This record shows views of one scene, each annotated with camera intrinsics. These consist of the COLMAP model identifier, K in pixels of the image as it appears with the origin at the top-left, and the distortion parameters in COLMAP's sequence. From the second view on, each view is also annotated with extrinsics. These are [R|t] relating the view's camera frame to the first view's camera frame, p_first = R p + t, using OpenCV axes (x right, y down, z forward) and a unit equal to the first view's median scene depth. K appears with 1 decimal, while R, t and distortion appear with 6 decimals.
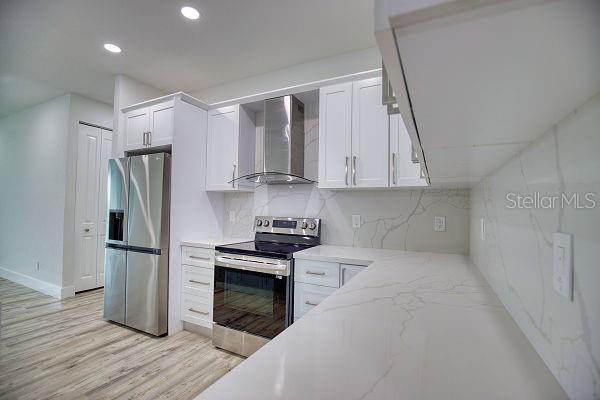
lens RADIAL K [[276.6, 0, 299.2], [0, 276.6, 202.7], [0, 0, 1]] dist [-0.021822, 0.001951]
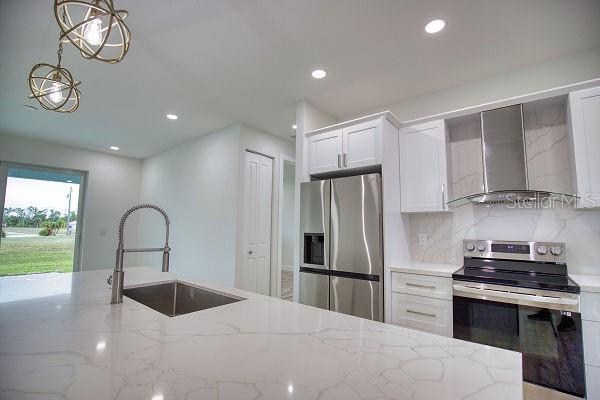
lens RADIAL K [[276.6, 0, 306.2], [0, 276.6, 201.6], [0, 0, 1]] dist [-0.021822, 0.001951]
pose [[0.979201, -0.024446, -0.201416, -0.489255], [0.007776, 0.996507, -0.083141, -0.003859], [0.202745, 0.079846, 0.975971, 0.012824]]
